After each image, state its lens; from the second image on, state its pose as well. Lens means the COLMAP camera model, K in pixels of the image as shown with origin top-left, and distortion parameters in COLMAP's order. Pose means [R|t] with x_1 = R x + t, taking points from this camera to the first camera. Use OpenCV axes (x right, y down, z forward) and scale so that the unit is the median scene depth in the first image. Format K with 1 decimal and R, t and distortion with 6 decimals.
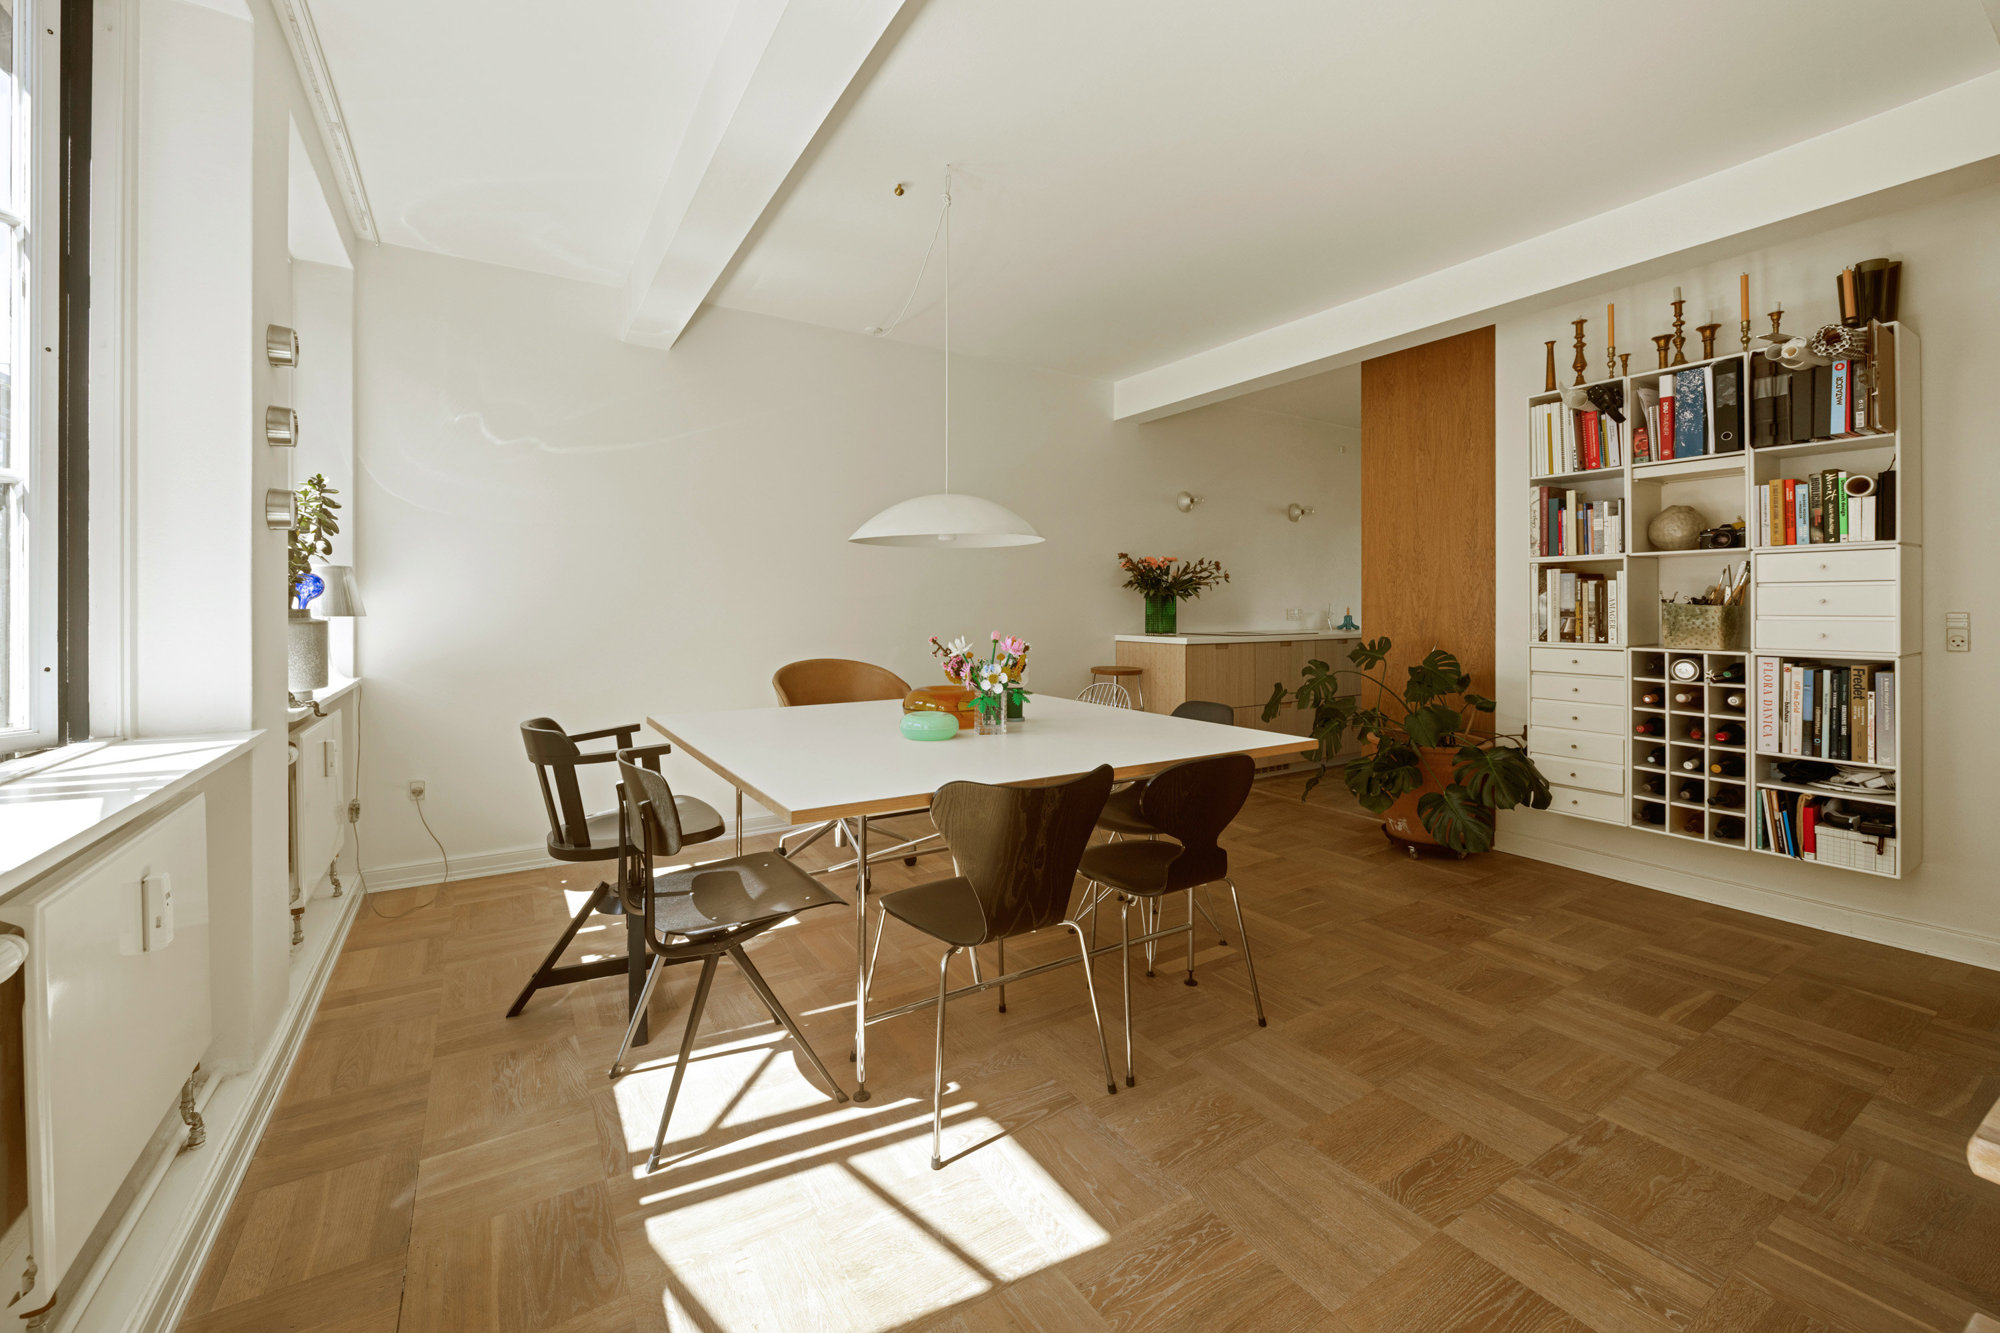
lens RADIAL K [[858.1, 0, 998.0], [0, 858.1, 602.4], [0, 0, 1]] dist [0.020750, -0.006105]
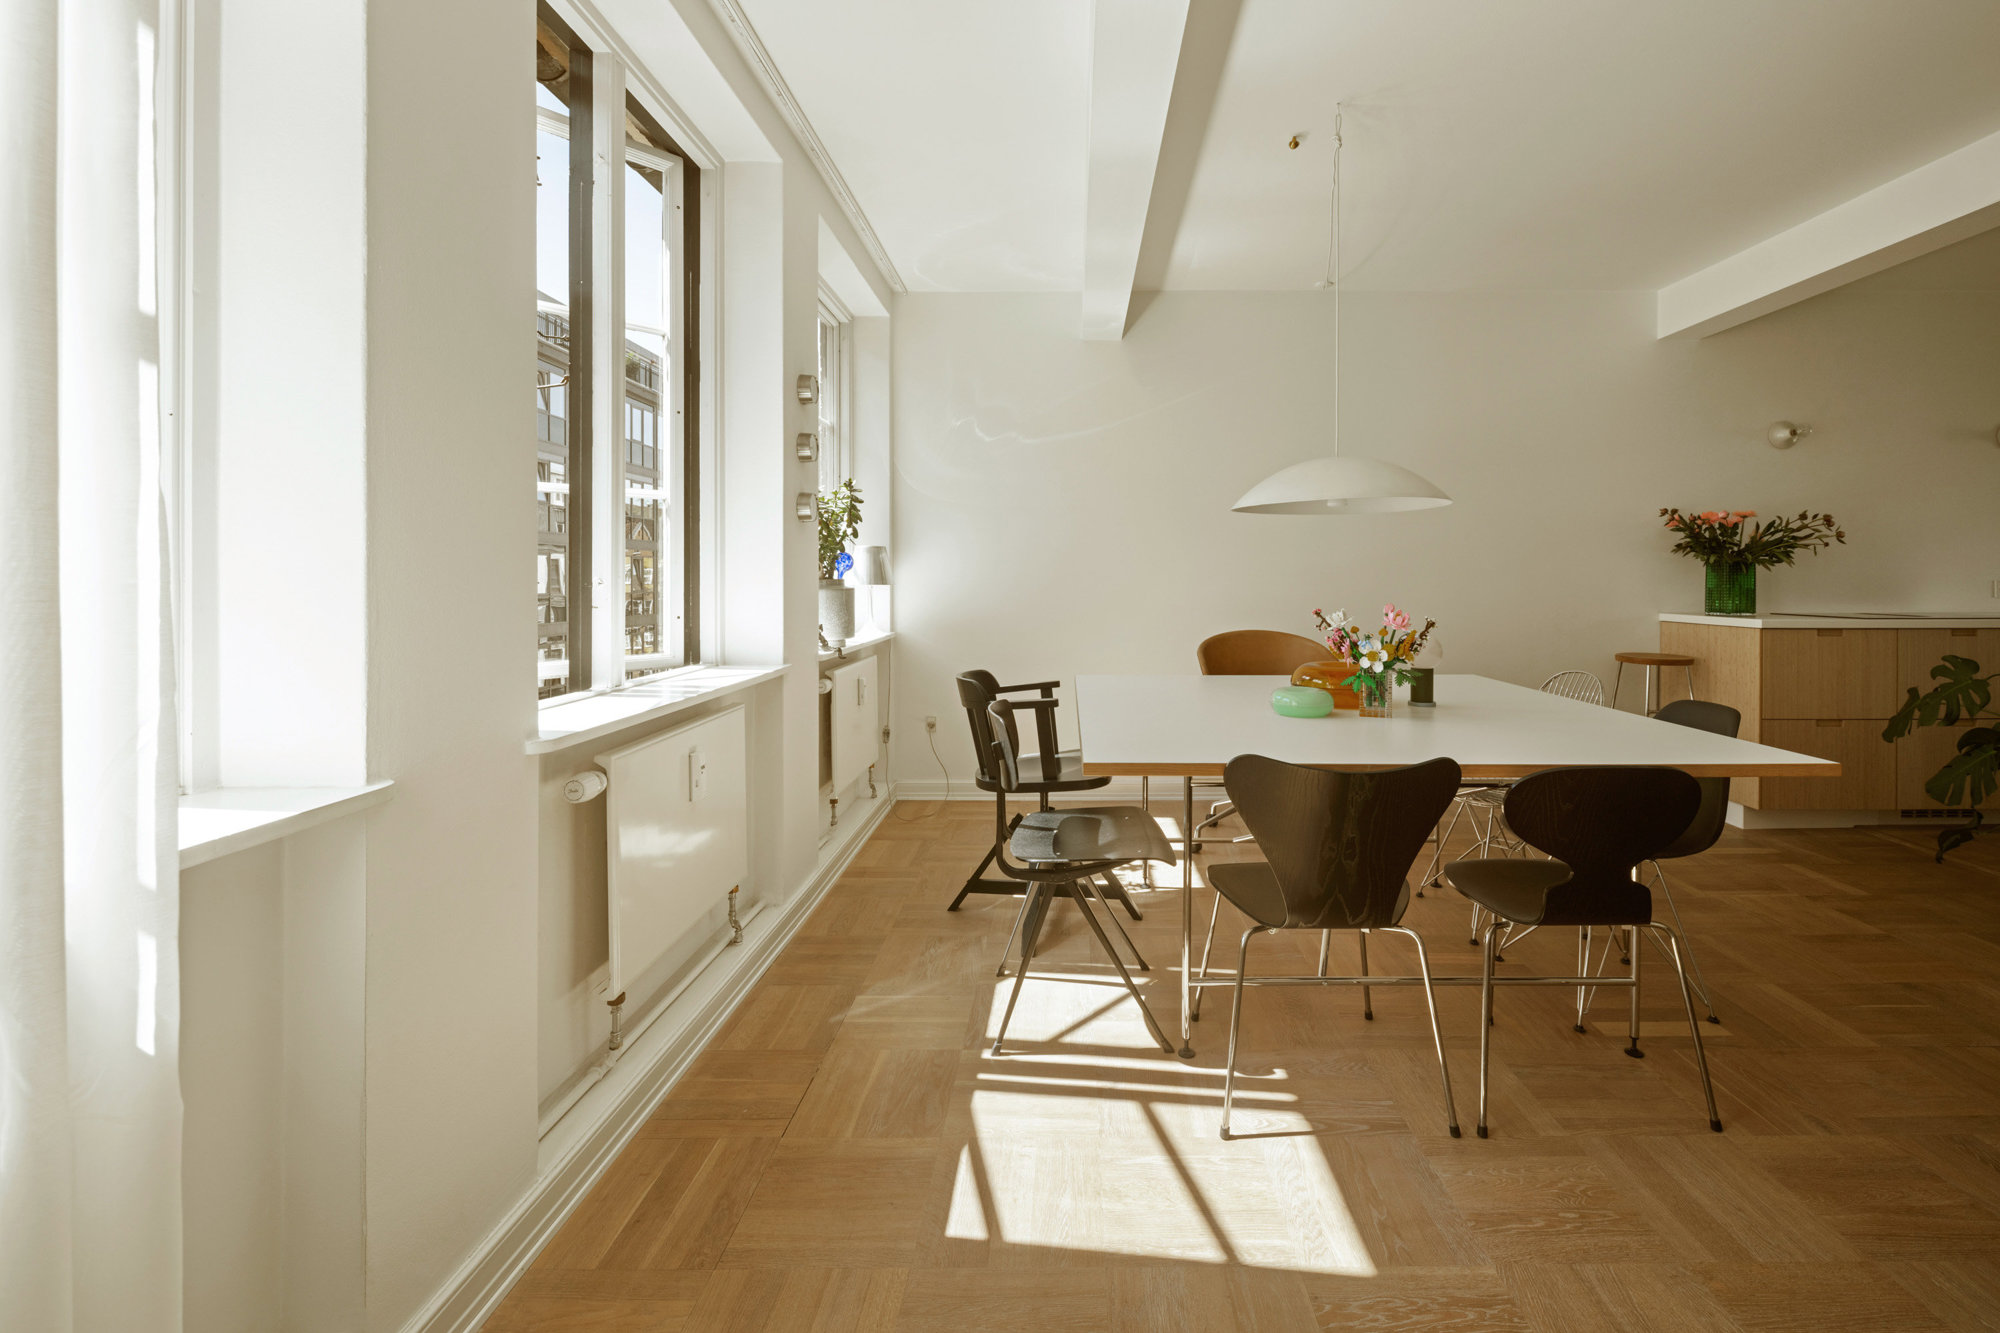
lens RADIAL K [[860.9, 0, 993.9], [0, 860.9, 575.7], [0, 0, 1]] dist [0.022917, -0.005511]
pose [[0.837968, -0.001057, -0.545718, 0.169250], [0.002775, 0.999993, 0.002324, 0.000056], [0.545712, -0.003462, 0.837965, 0.009196]]
